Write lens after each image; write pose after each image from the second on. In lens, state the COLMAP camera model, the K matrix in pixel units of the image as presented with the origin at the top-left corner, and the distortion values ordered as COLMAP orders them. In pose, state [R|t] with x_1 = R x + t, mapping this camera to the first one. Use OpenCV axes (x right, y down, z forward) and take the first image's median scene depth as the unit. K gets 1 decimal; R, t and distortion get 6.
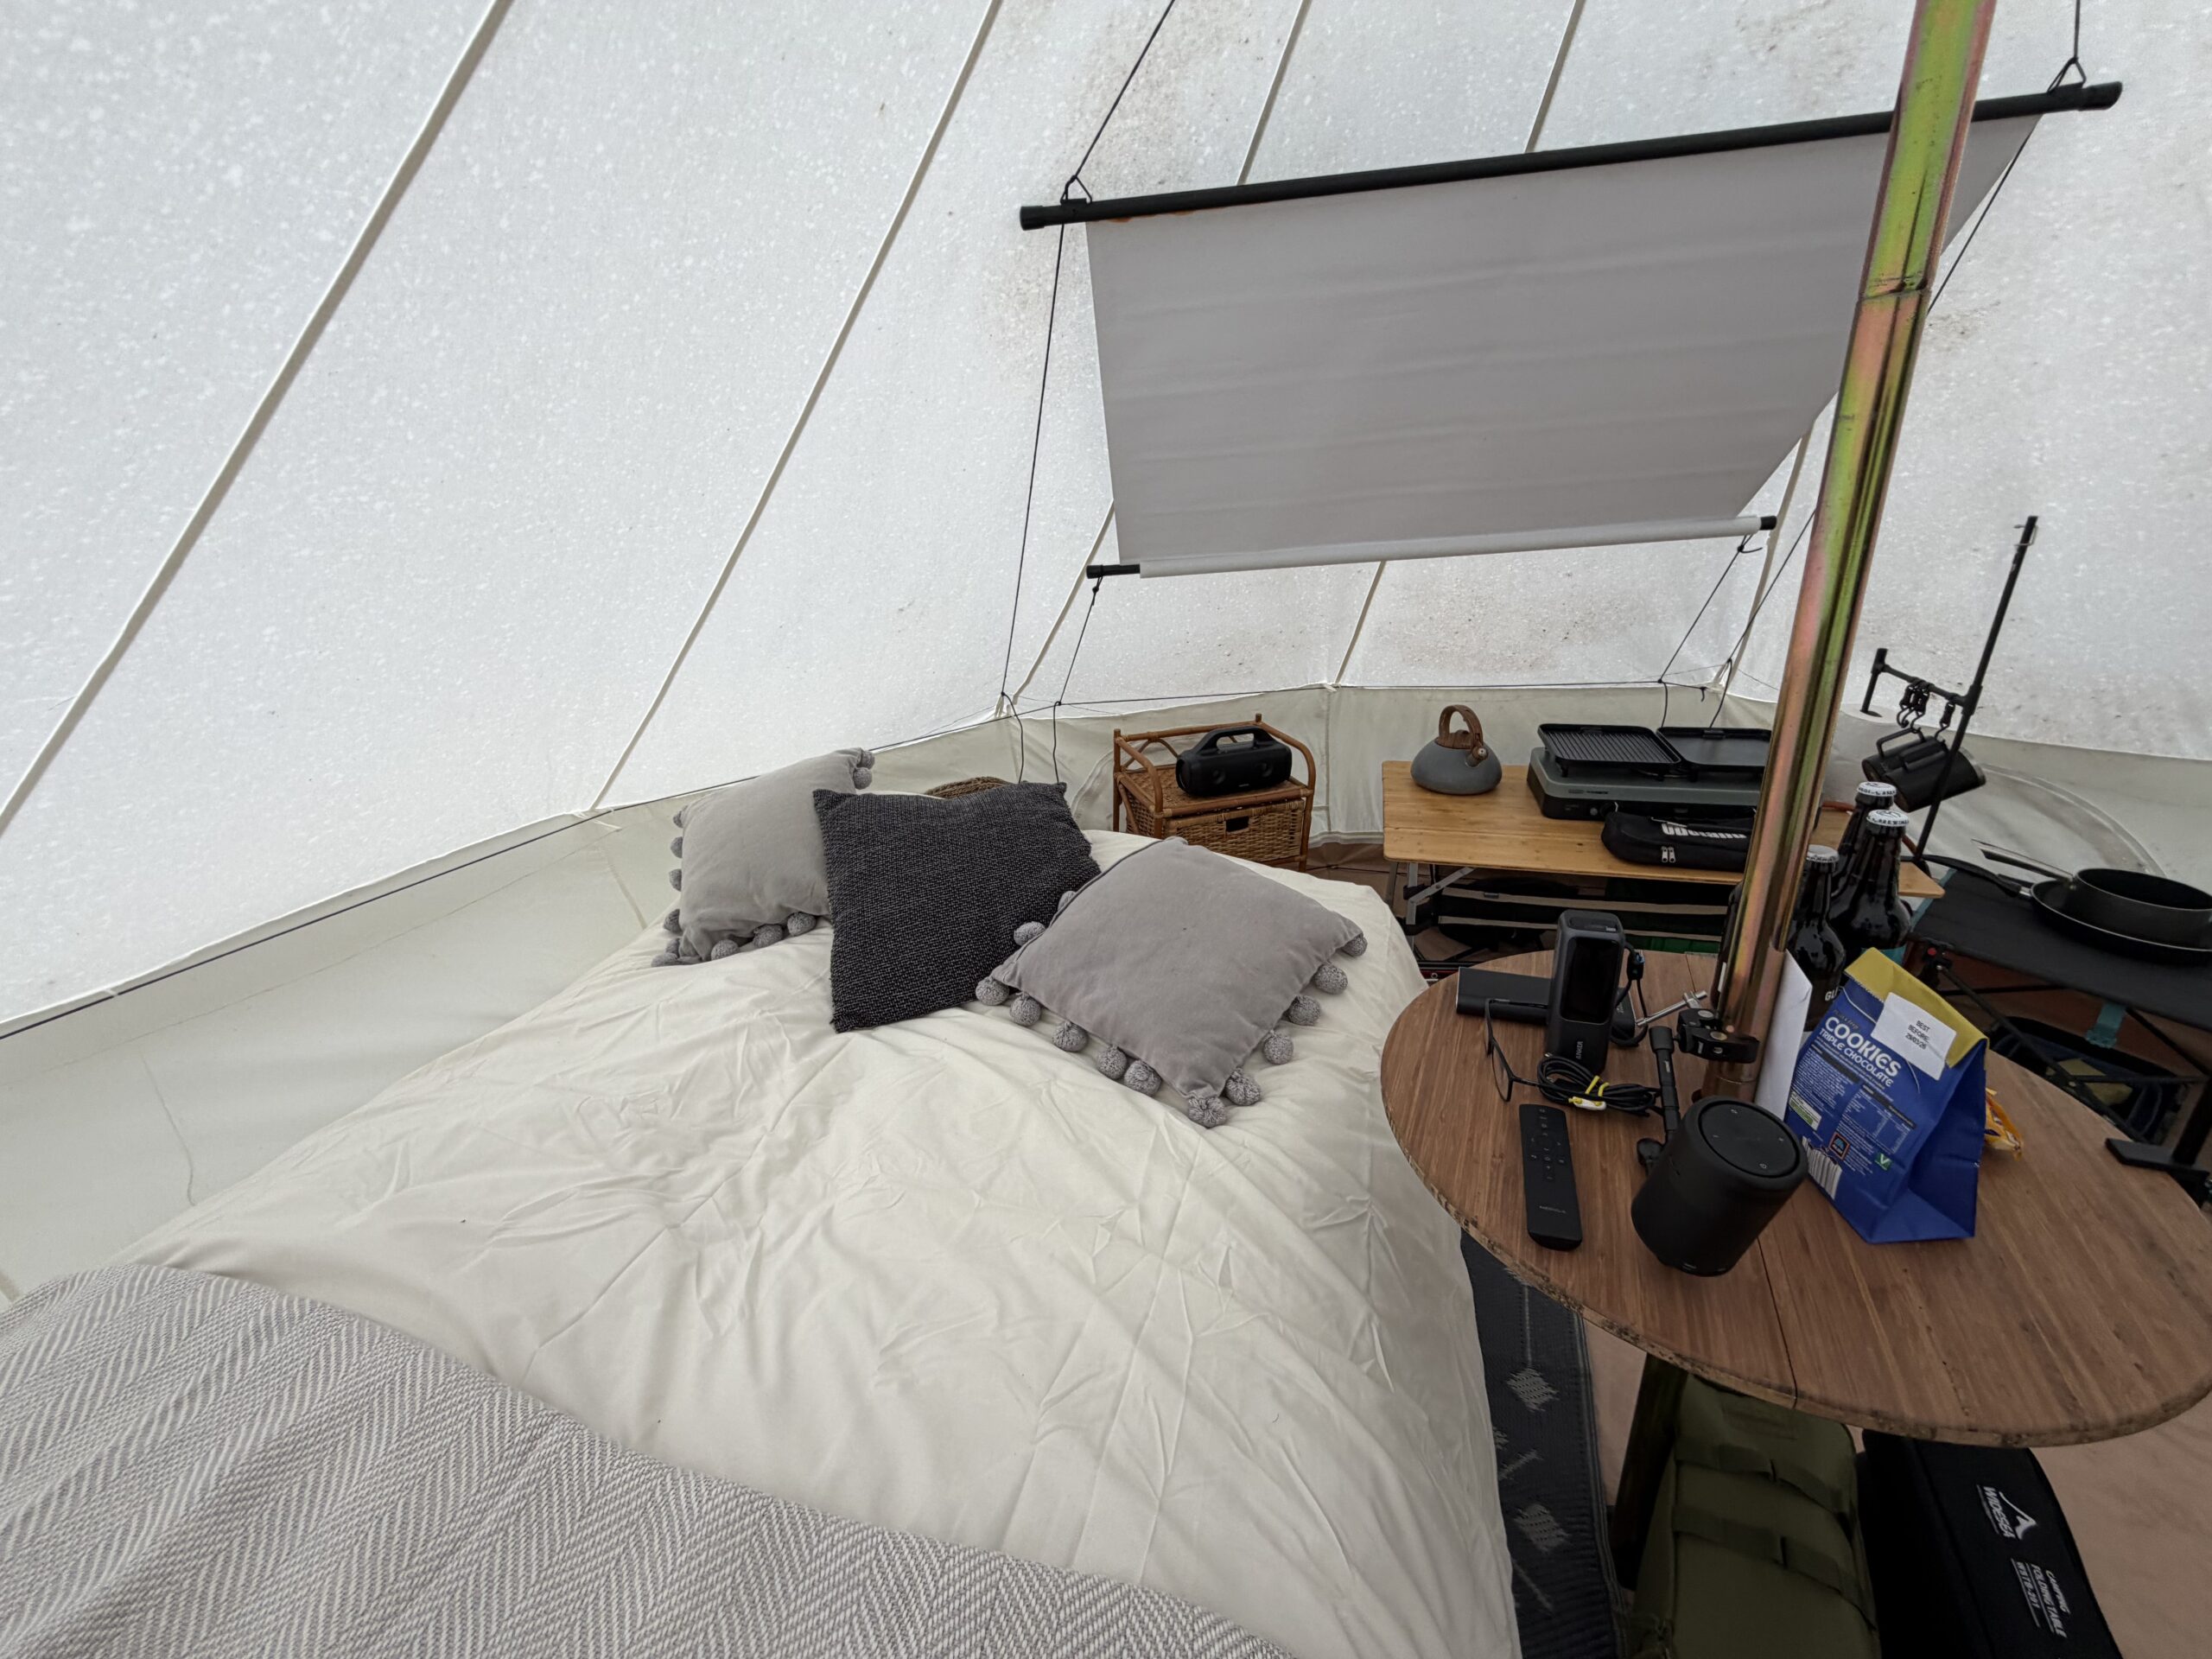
lens RADIAL K [[883.4, 0, 1118.7], [0, 883.4, 828.7], [0, 0, 1]] dist [0.000236, -0.000286]
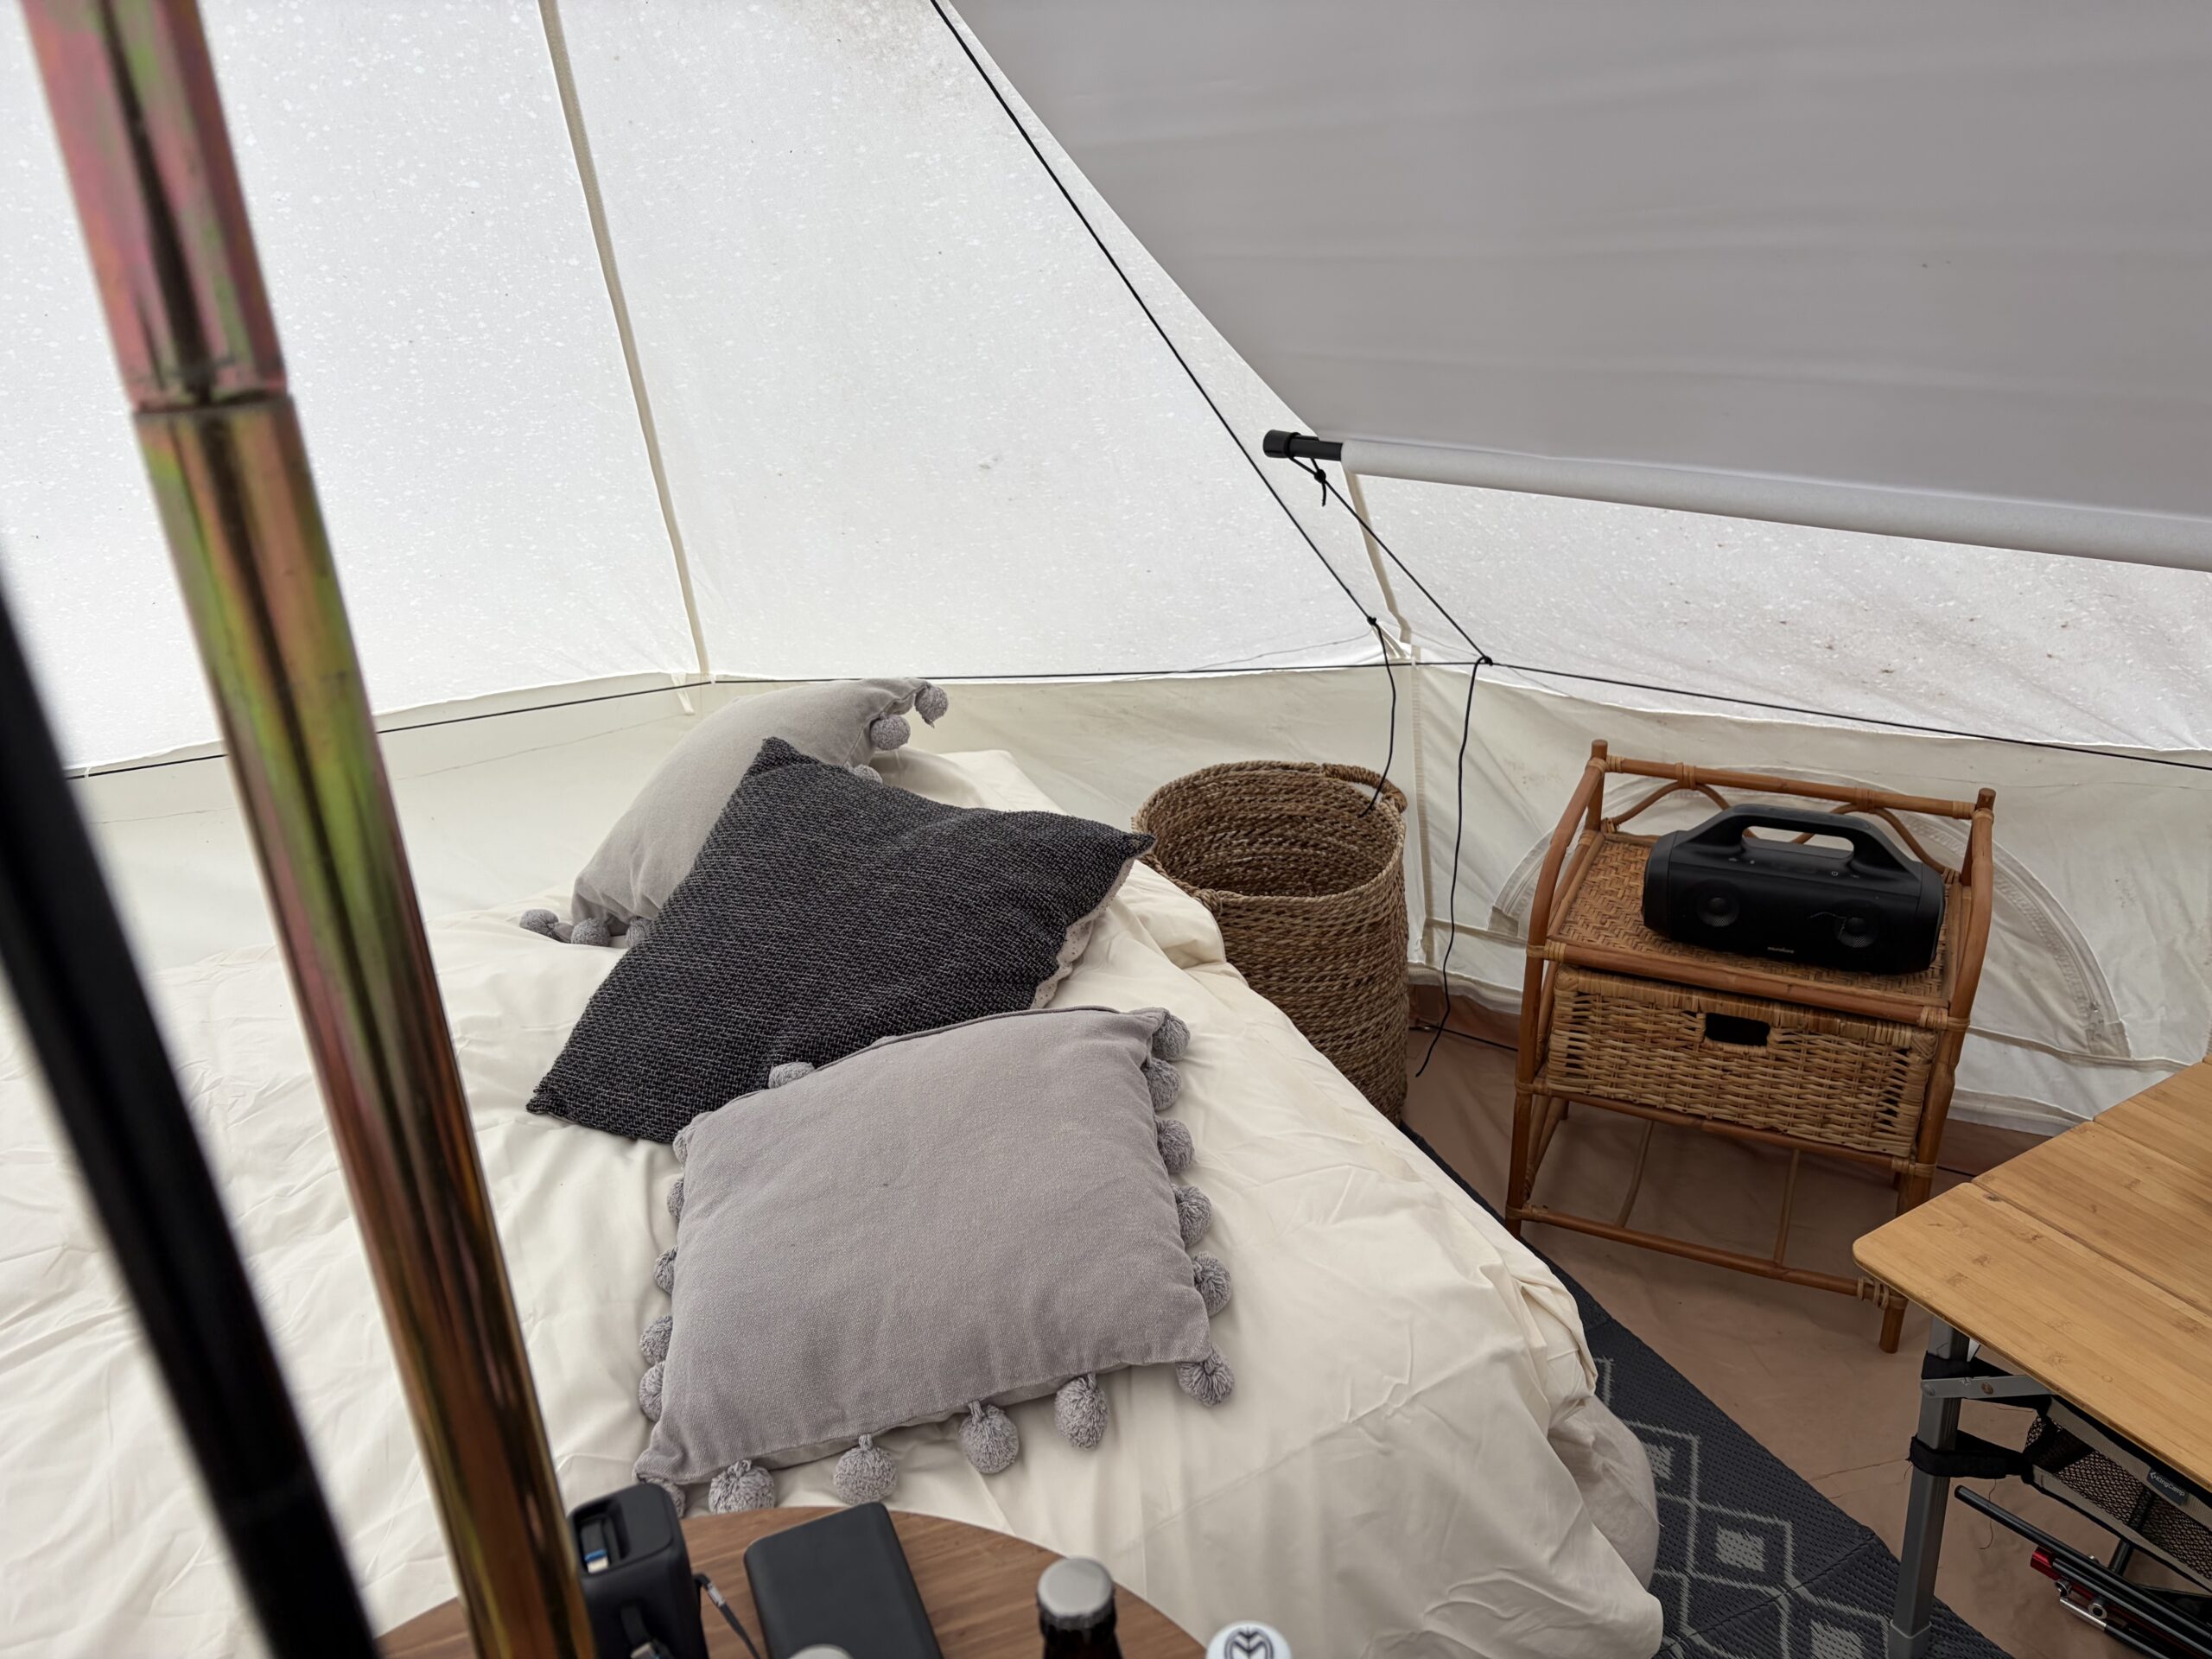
lens RADIAL K [[1680.0, 0, 1097.3], [0, 1680.0, 822.5], [0, 0, 1]] dist [0.026946, -0.039937]
pose [[0.701078, 0.286557, -0.652974, 0.576524], [-0.240423, 0.957075, 0.161877, -0.218007], [0.671332, 0.043502, 0.739879, 0.250595]]
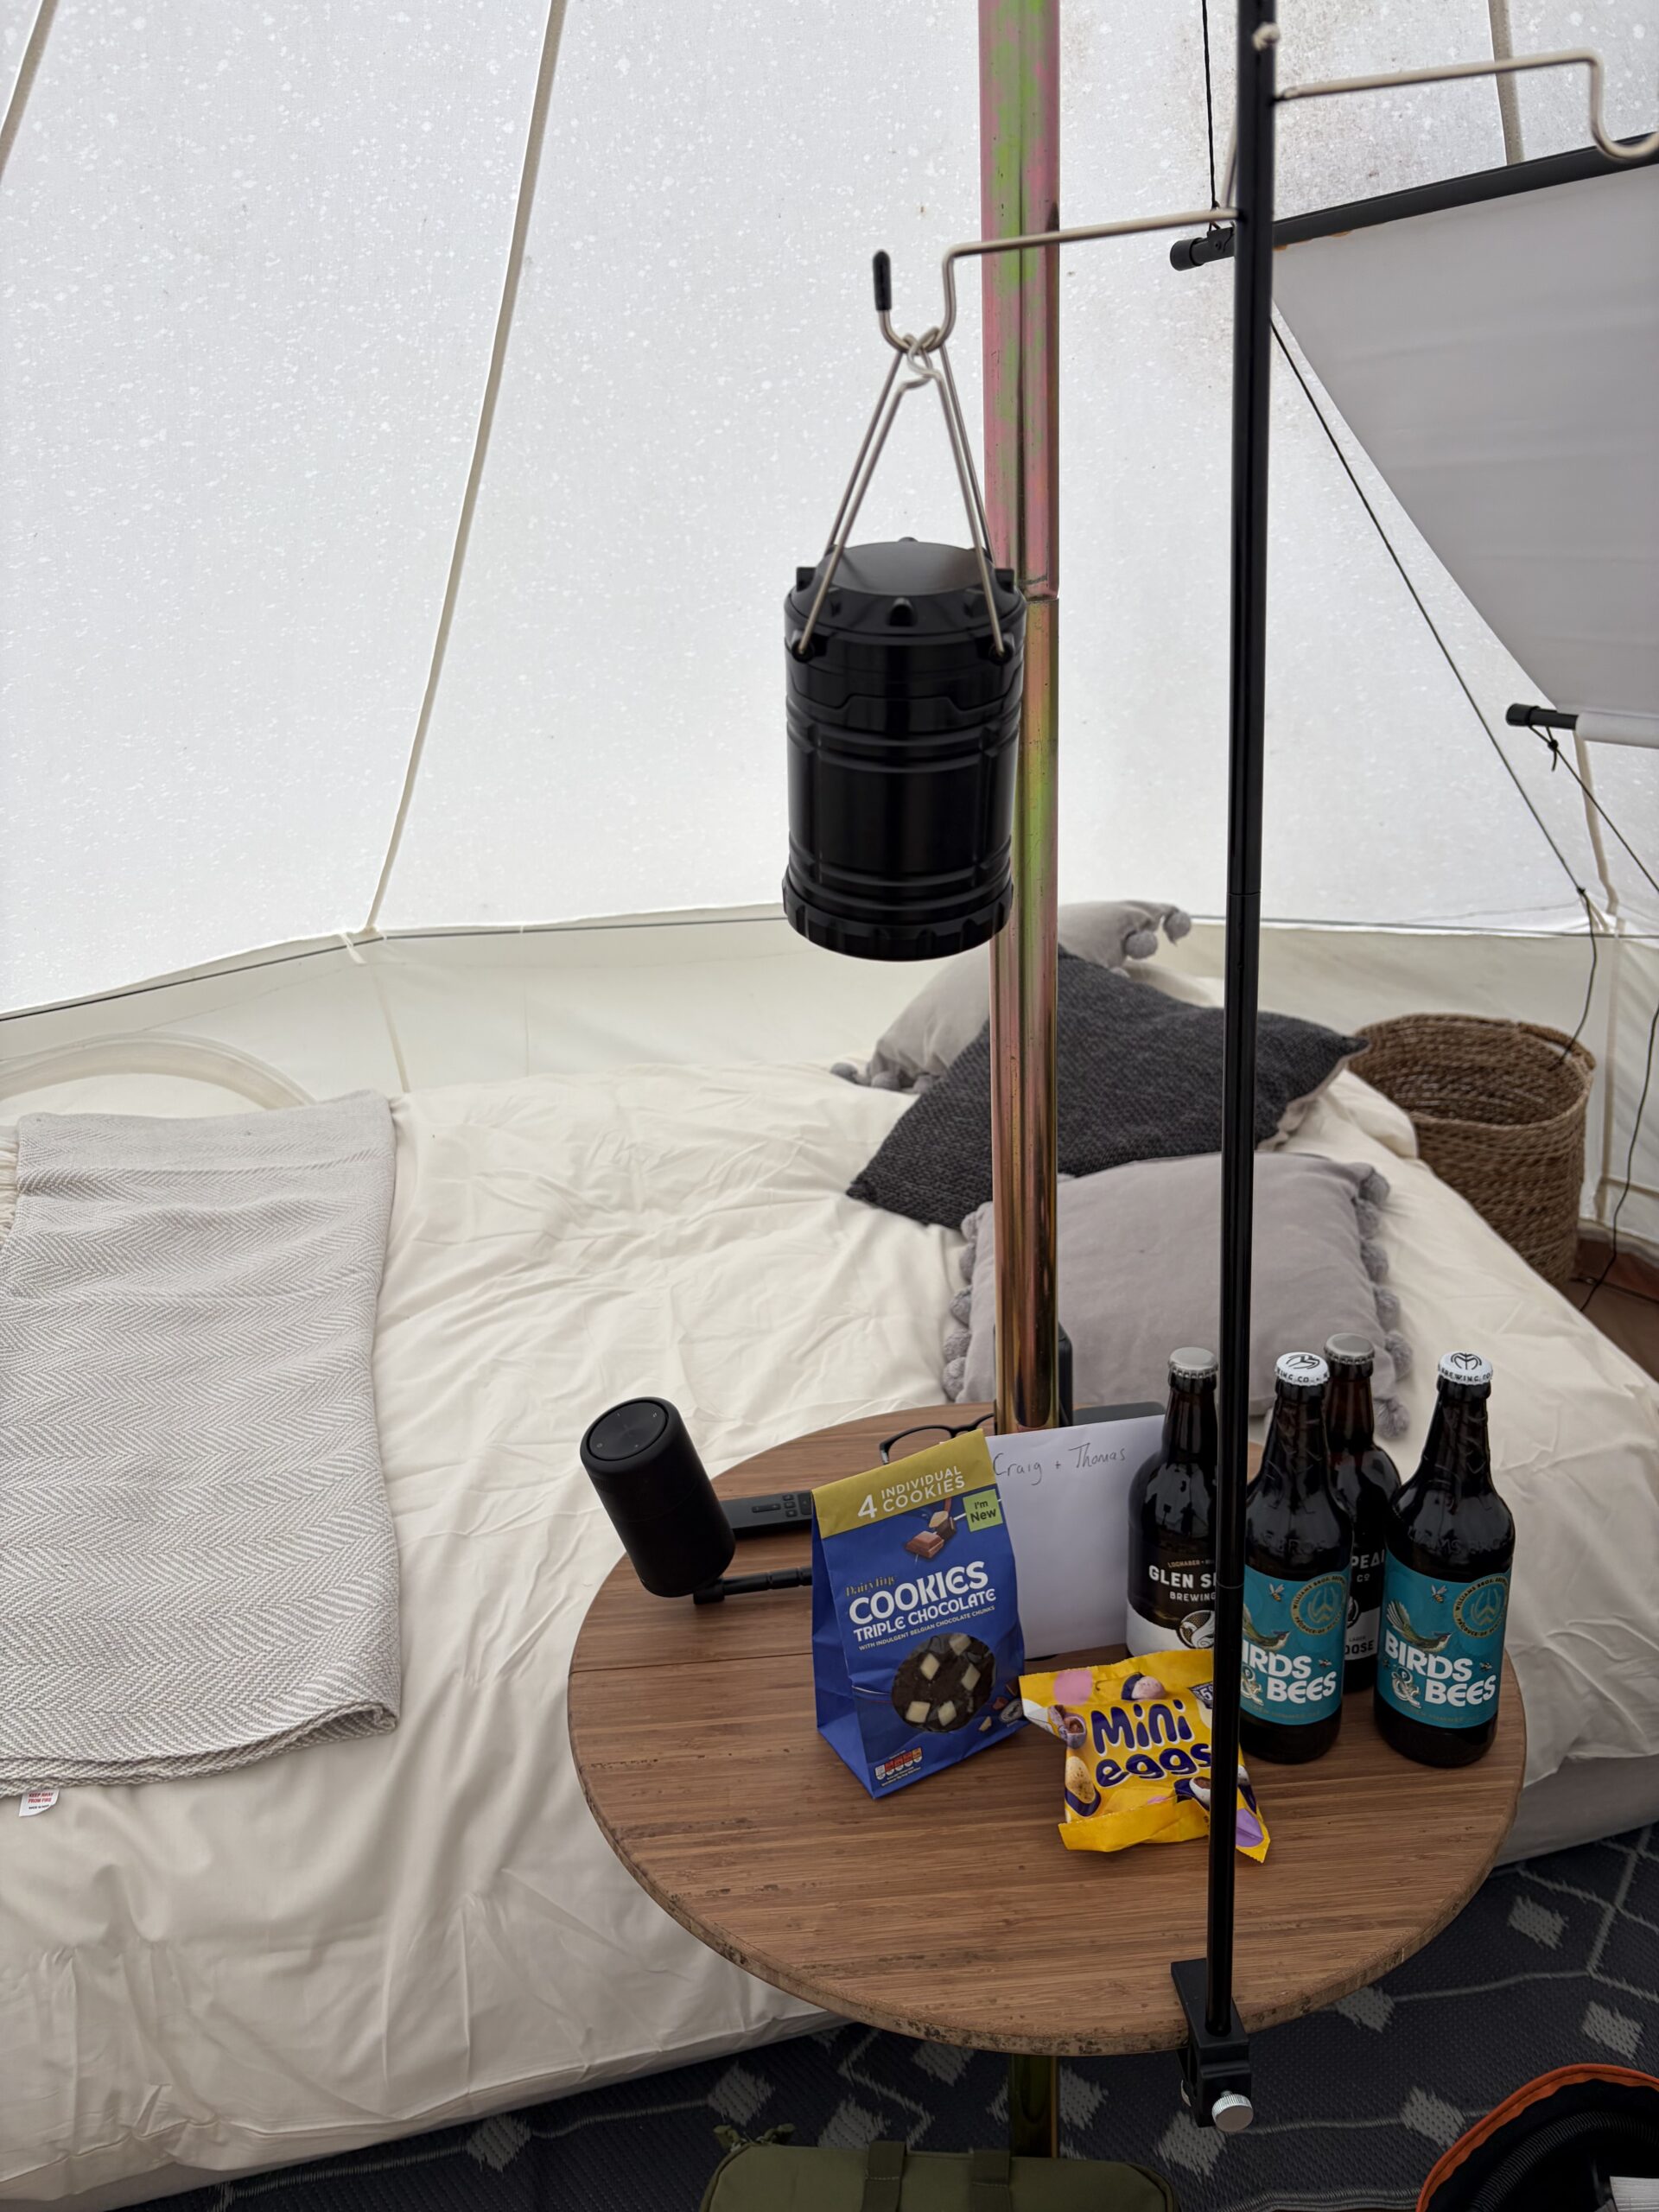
lens RADIAL K [[1680.0, 0, 816.4], [0, 1680.0, 1111.0], [0, 0, 1]] dist [0.026946, -0.039937]
pose [[0.485982, 0.346356, -0.802409, 0.740978], [-0.298231, 0.928733, 0.220258, -0.155139], [0.821511, 0.132262, 0.554641, 0.029107]]
